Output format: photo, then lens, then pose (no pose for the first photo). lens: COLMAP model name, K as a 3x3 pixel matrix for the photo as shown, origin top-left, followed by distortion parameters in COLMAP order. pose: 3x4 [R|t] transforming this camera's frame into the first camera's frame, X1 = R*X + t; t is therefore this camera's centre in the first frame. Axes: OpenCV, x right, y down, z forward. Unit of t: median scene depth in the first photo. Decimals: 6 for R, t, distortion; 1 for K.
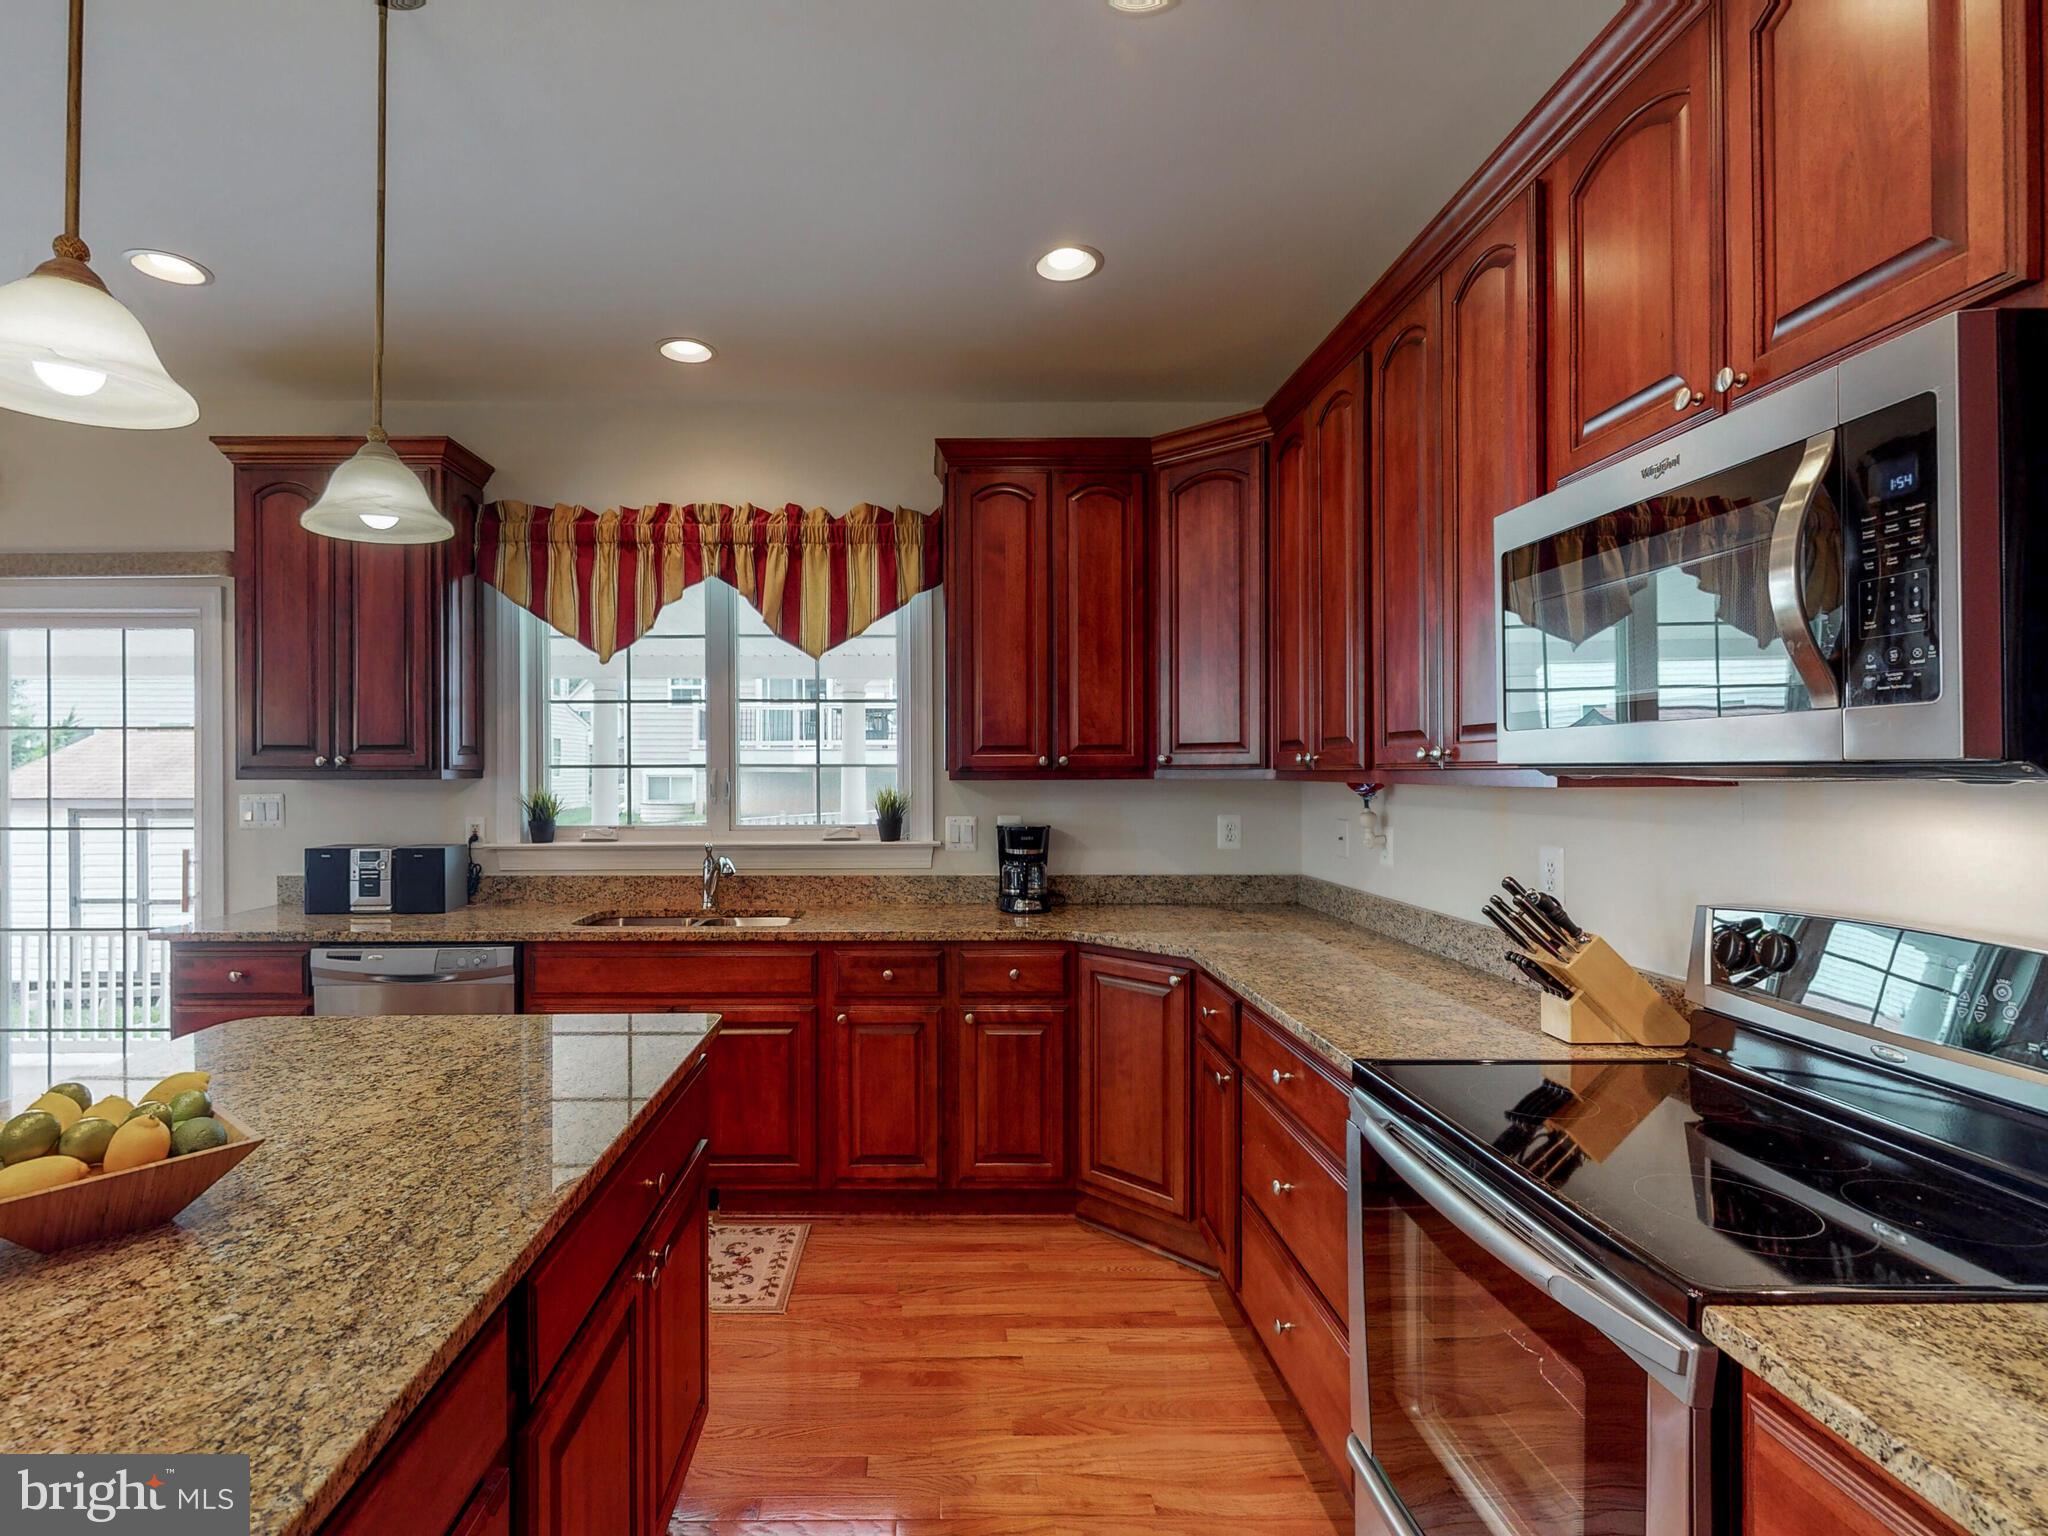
lens RADIAL K [[1002.1, 0, 1025.8], [0, 1002.1, 773.1], [0, 0, 1]] dist [-0.001110, -0.000054]
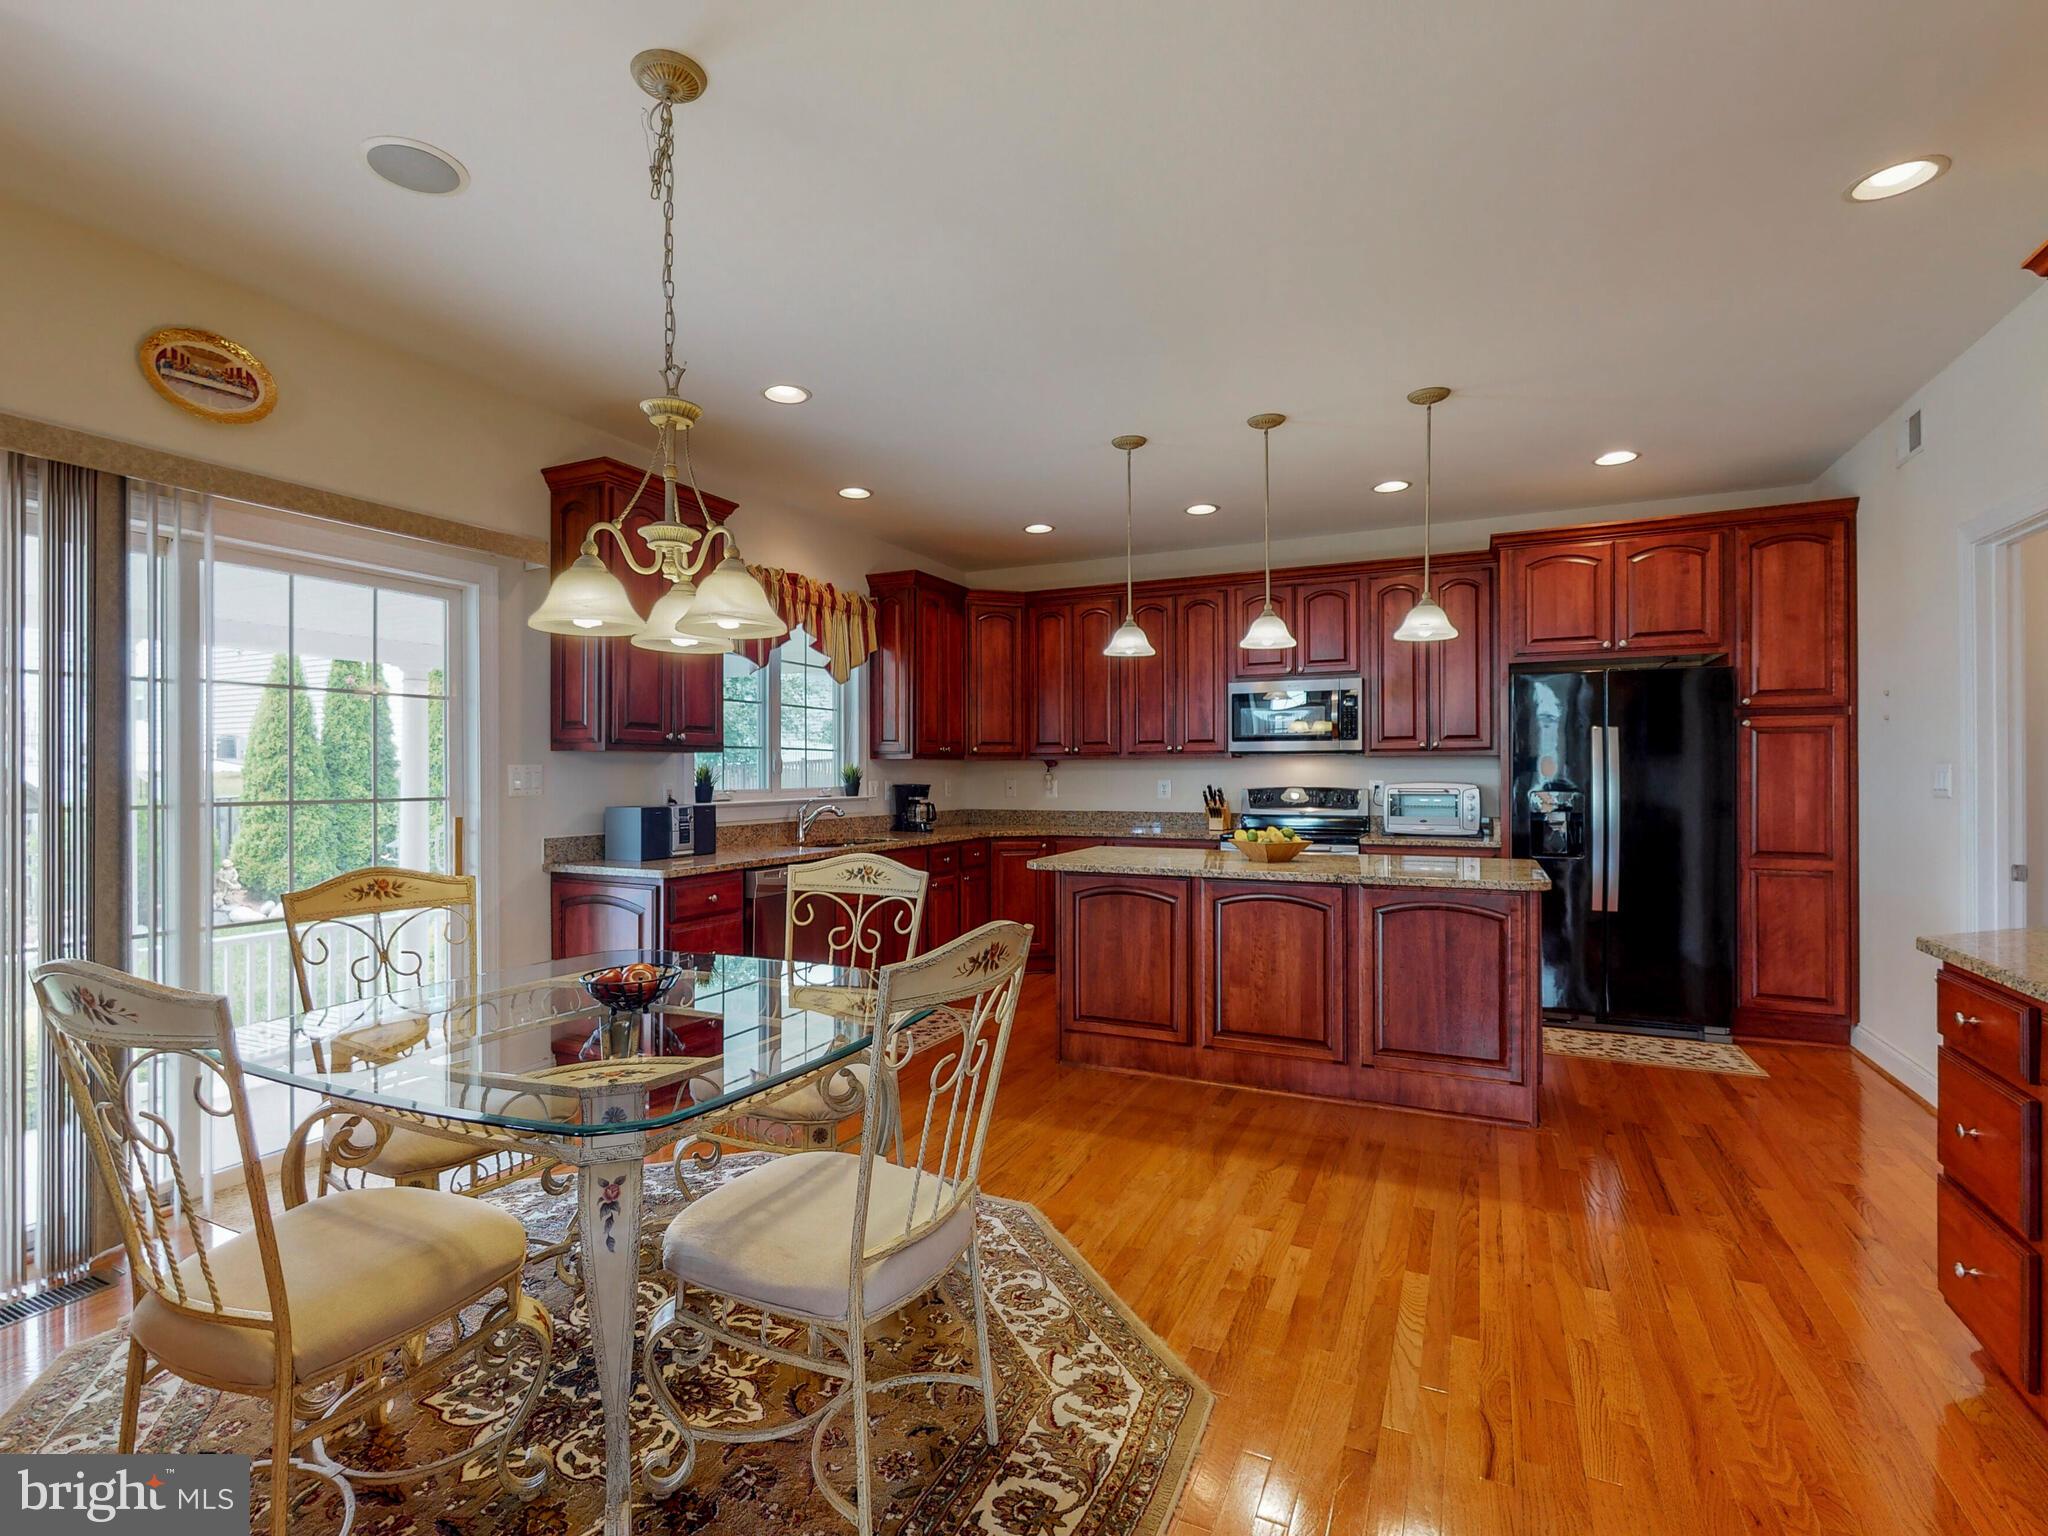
lens RADIAL K [[992.7, 0, 963.1], [0, 992.7, 770.4], [0, 0, 1]] dist [-0.000753, 0.000074]
pose [[0.524292, -0.004753, 0.851525, -1.592629], [0.005967, 0.999980, 0.001907, 0.025124], [-0.851518, 0.004082, 0.524310, -0.023008]]
